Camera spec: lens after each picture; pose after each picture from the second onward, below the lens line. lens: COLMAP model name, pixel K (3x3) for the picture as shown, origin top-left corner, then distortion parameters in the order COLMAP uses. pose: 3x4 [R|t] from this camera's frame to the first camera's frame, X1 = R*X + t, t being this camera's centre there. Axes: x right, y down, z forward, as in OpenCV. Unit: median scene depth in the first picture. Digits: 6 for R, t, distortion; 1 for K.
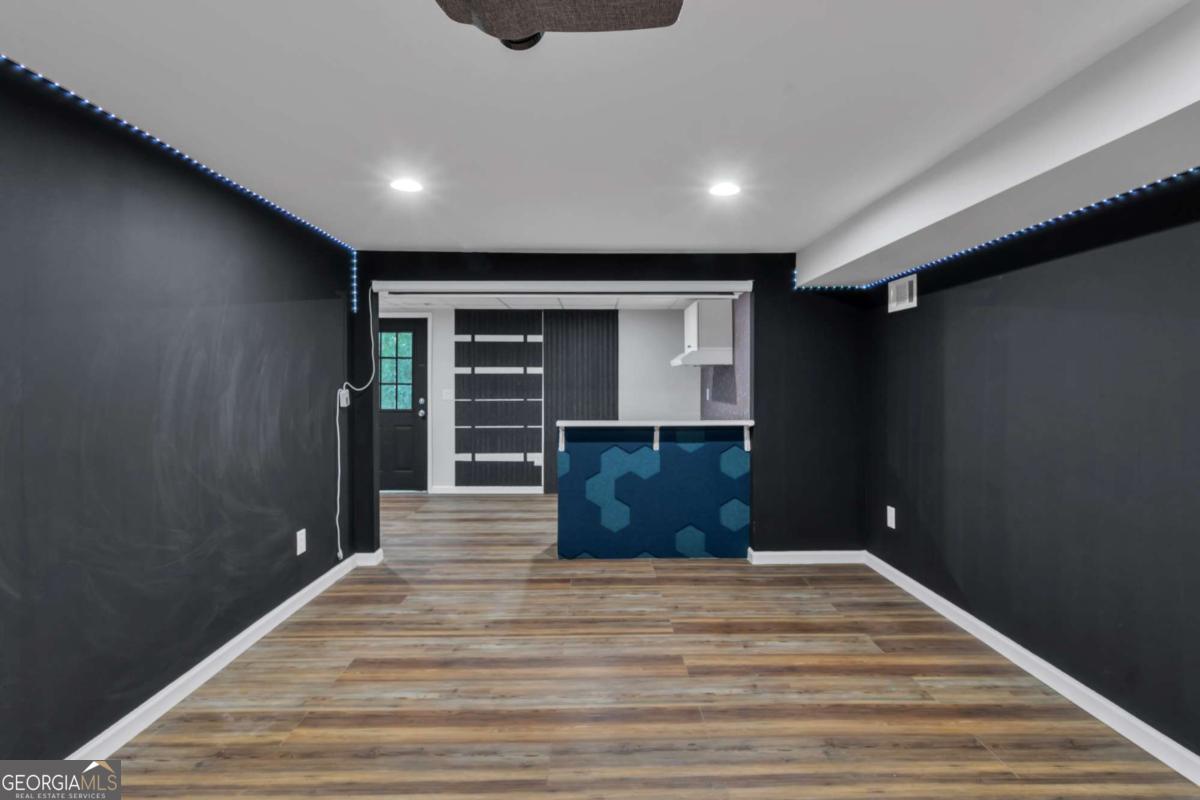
lens RADIAL K [[601.1, 0, 602.8], [0, 601.1, 390.6], [0, 0, 1]] dist [-0.001962, 0.000521]
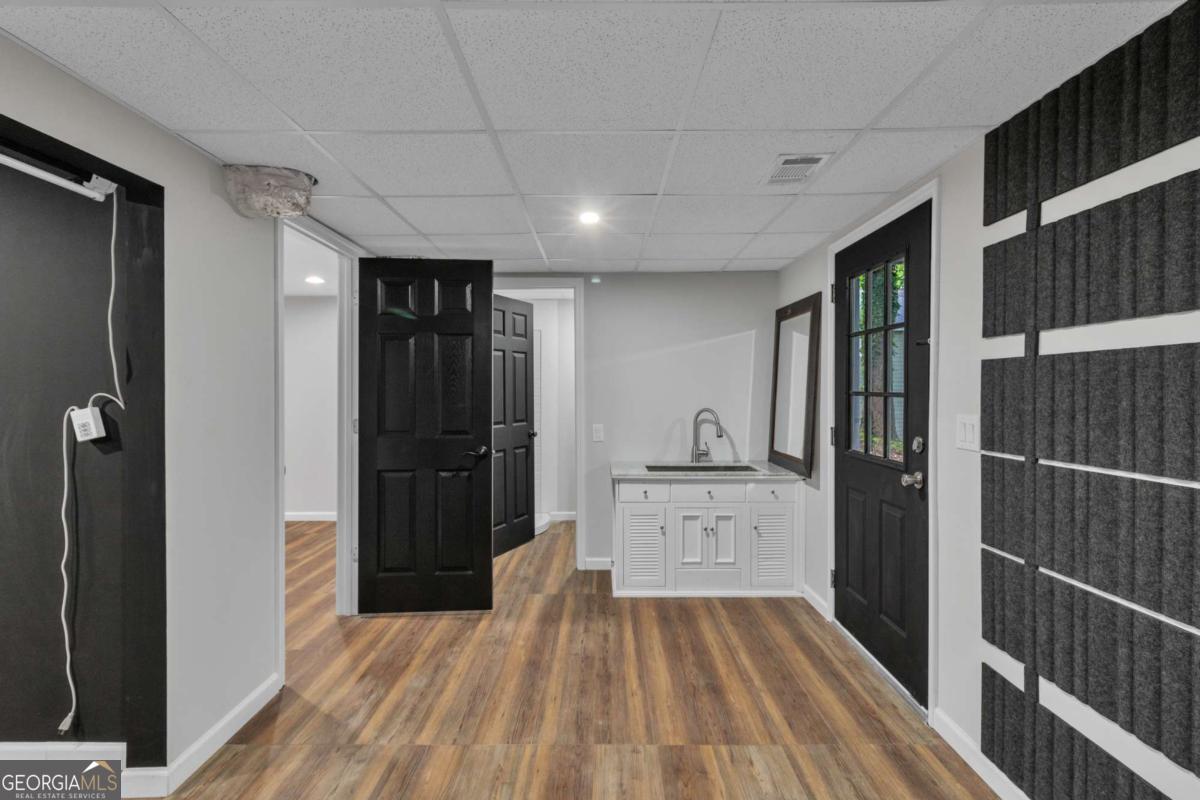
lens RADIAL K [[601.1, 0, 603.0], [0, 601.1, 398.2], [0, 0, 1]] dist [-0.001962, 0.000521]
pose [[-0.009320, 0.008519, -0.999920, 0.074614], [-0.007192, 0.999937, 0.008586, -0.018726], [0.999931, 0.007271, -0.009258, 1.373430]]
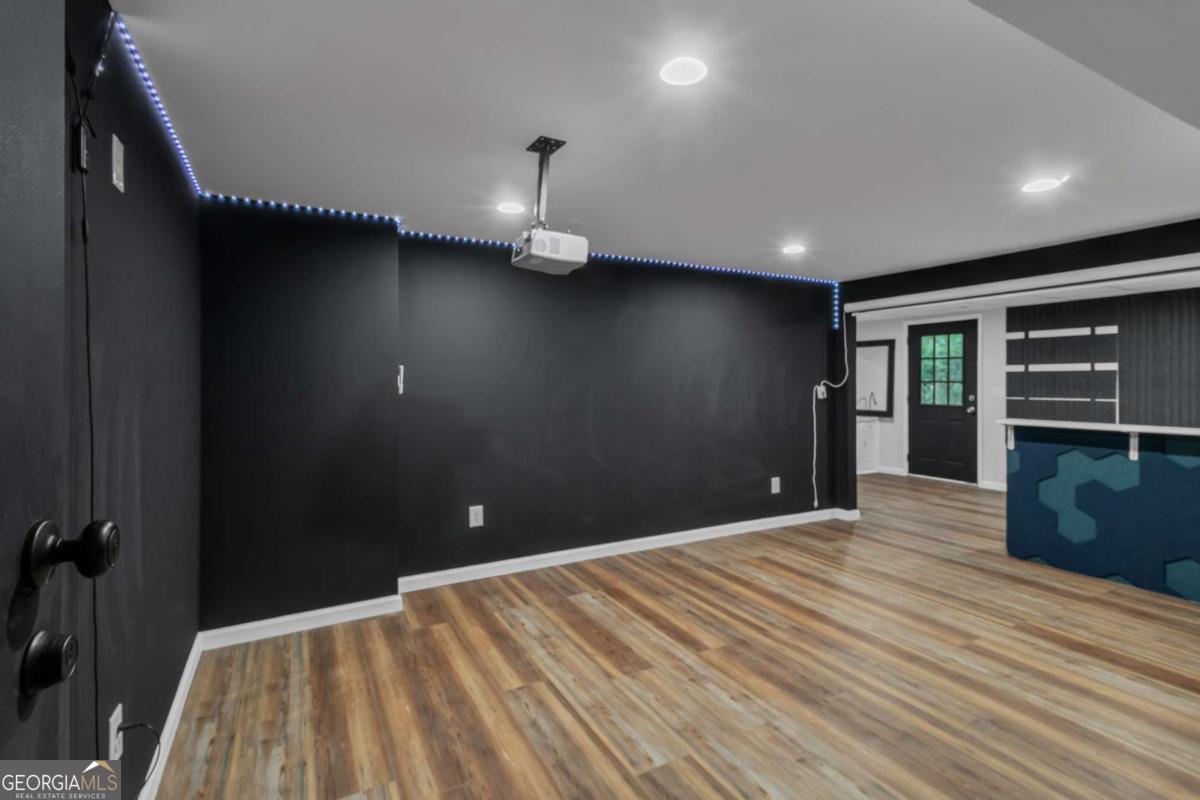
lens RADIAL K [[572.9, 0, 614.6], [0, 572.9, 382.5], [0, 0, 1]] dist [-0.002611, 0.000062]
pose [[0.466185, 0.001850, -0.884685, 0.491498], [-0.009268, 0.999953, -0.002793, -0.001984], [0.884639, 0.009501, 0.466180, -0.036609]]
